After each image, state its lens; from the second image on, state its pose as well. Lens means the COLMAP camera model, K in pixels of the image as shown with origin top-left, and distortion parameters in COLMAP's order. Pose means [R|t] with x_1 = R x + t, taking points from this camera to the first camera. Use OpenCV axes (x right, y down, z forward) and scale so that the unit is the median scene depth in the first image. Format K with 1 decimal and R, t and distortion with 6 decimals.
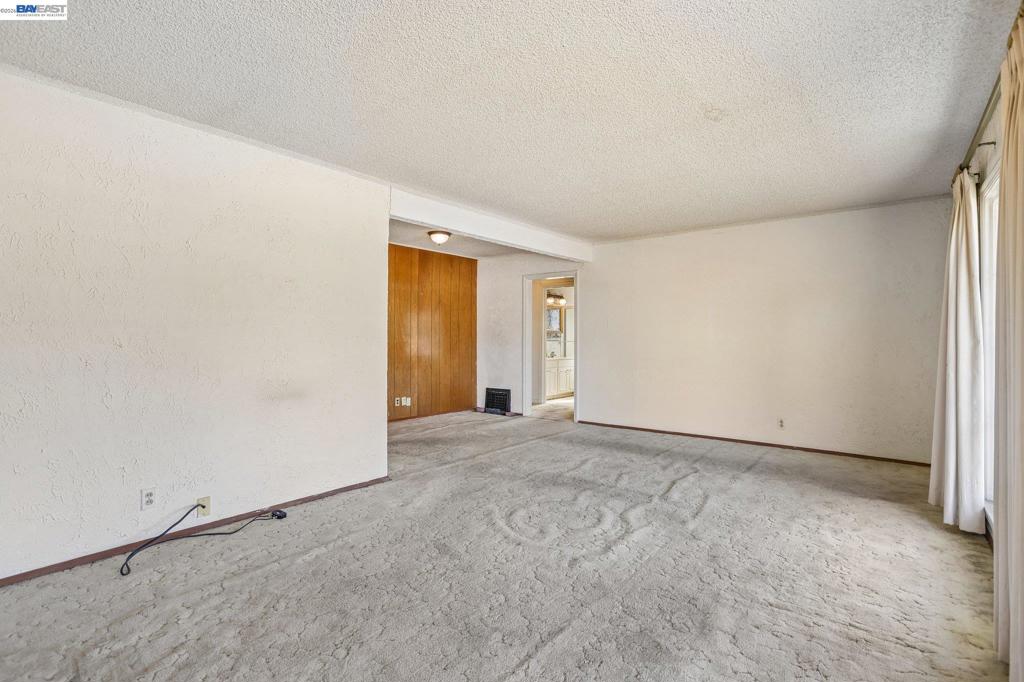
lens RADIAL K [[469.1, 0, 511.6], [0, 469.1, 330.7], [0, 0, 1]] dist [-0.034120, 0.015435]
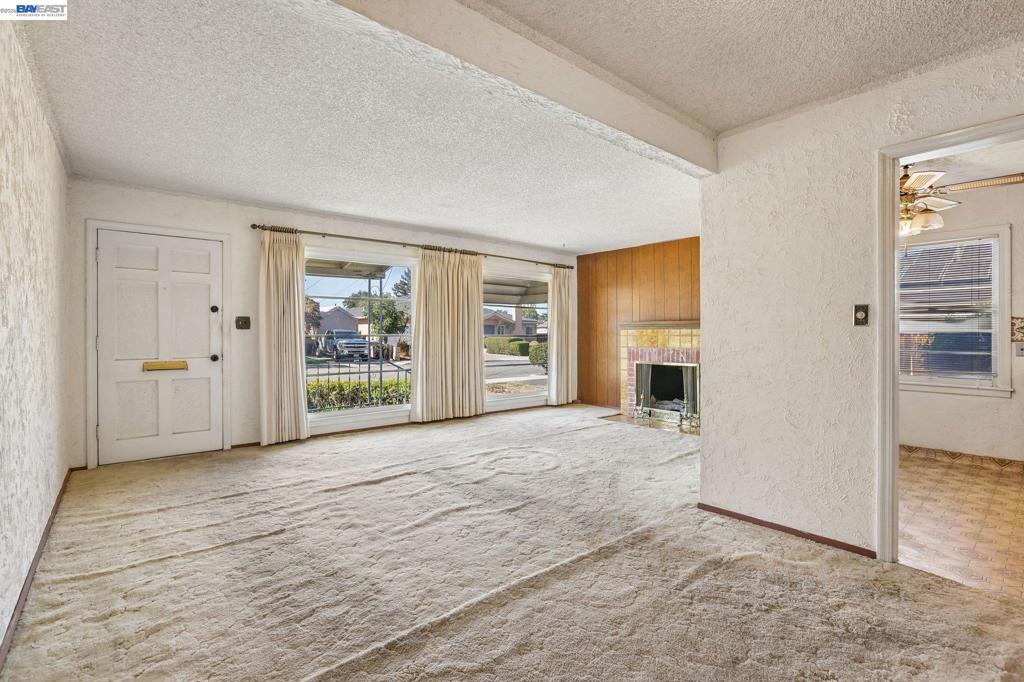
lens RADIAL K [[469.1, 0, 511.6], [0, 469.1, 330.7], [0, 0, 1]] dist [-0.034120, 0.015435]
pose [[-0.983661, -0.004735, 0.179968, -0.048594], [-0.007617, 0.999853, -0.015331, 0.013784], [-0.179869, -0.016451, -0.983553, 1.017742]]
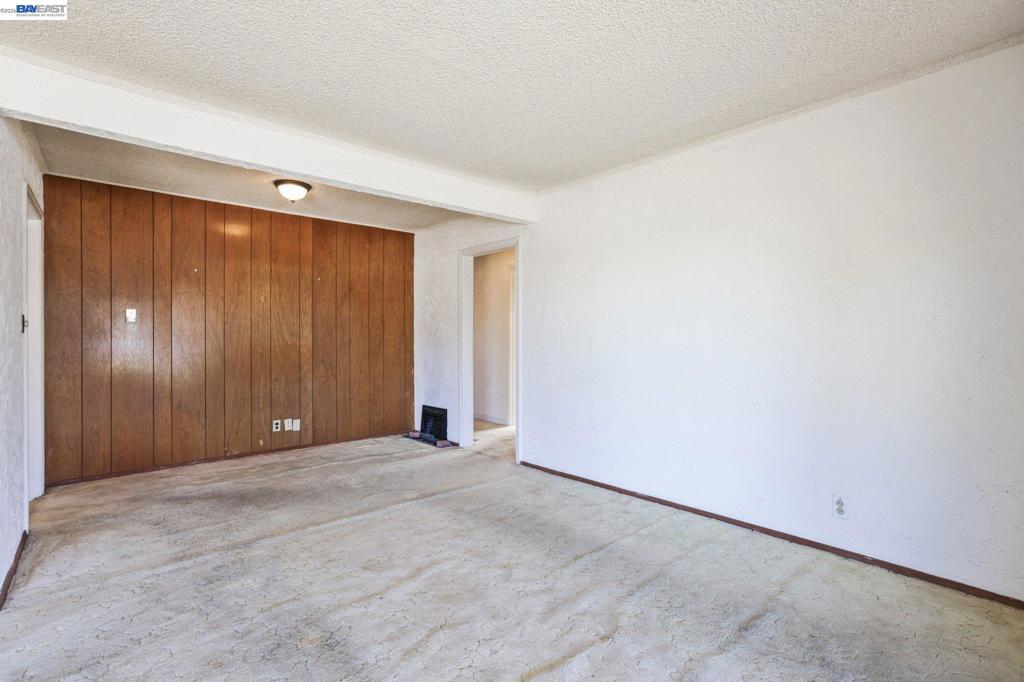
lens RADIAL K [[467.5, 0, 508.1], [0, 467.5, 338.3], [0, 0, 1]] dist [-0.020524, 0.016276]
pose [[0.986876, -0.003991, -0.161431, 0.215804], [0.007074, 0.999803, 0.018529, 0.003249], [0.161325, -0.019428, 0.986710, 0.313510]]
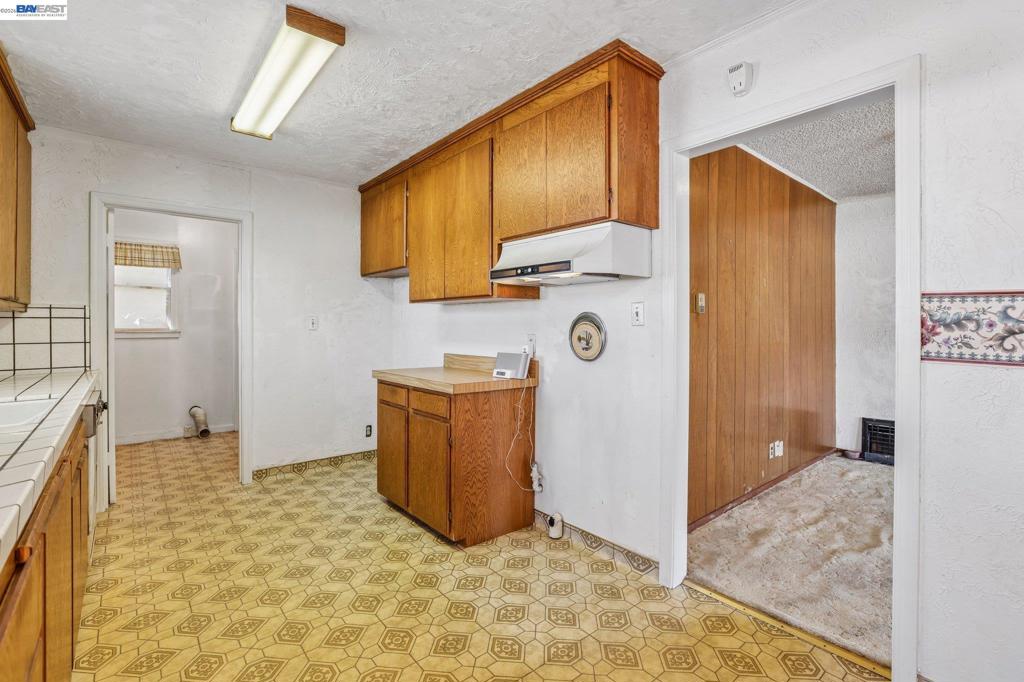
lens RADIAL K [[470.1, 0, 513.1], [0, 470.1, 330.0], [0, 0, 1]] dist [-0.036878, 0.017312]
pose [[0.983212, -0.001572, -0.182459, -0.410496], [0.005510, 0.999763, 0.021079, -0.004208], [0.182382, -0.021730, 0.982988, 0.373842]]
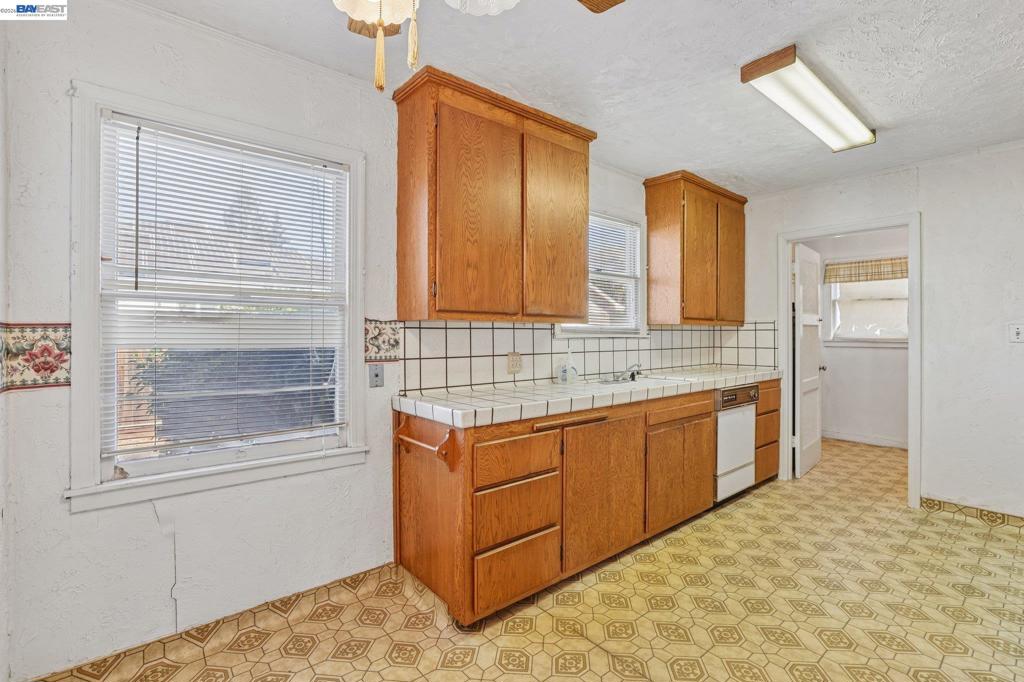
lens RADIAL K [[469.1, 0, 511.6], [0, 469.1, 330.7], [0, 0, 1]] dist [-0.034120, 0.015435]
pose [[-0.191743, -0.012176, -0.981370, -0.251890], [0.009392, 0.999854, -0.014241, -0.002305], [0.981400, -0.011948, -0.191601, 0.513854]]
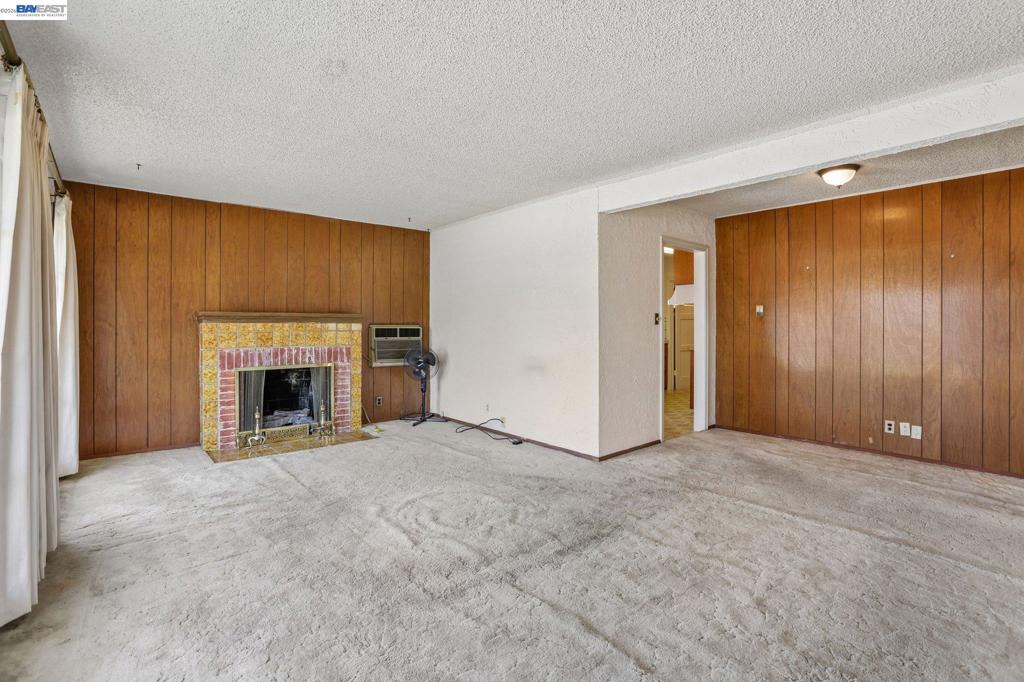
lens RADIAL K [[480.1, 0, 520.9], [0, 480.1, 326.0], [0, 0, 1]] dist [-0.043627, 0.022156]
pose [[-0.169336, -0.006061, -0.985540, 0.465505], [0.009943, 0.999920, -0.007858, 0.008219], [0.985508, -0.011130, -0.169262, 0.553243]]
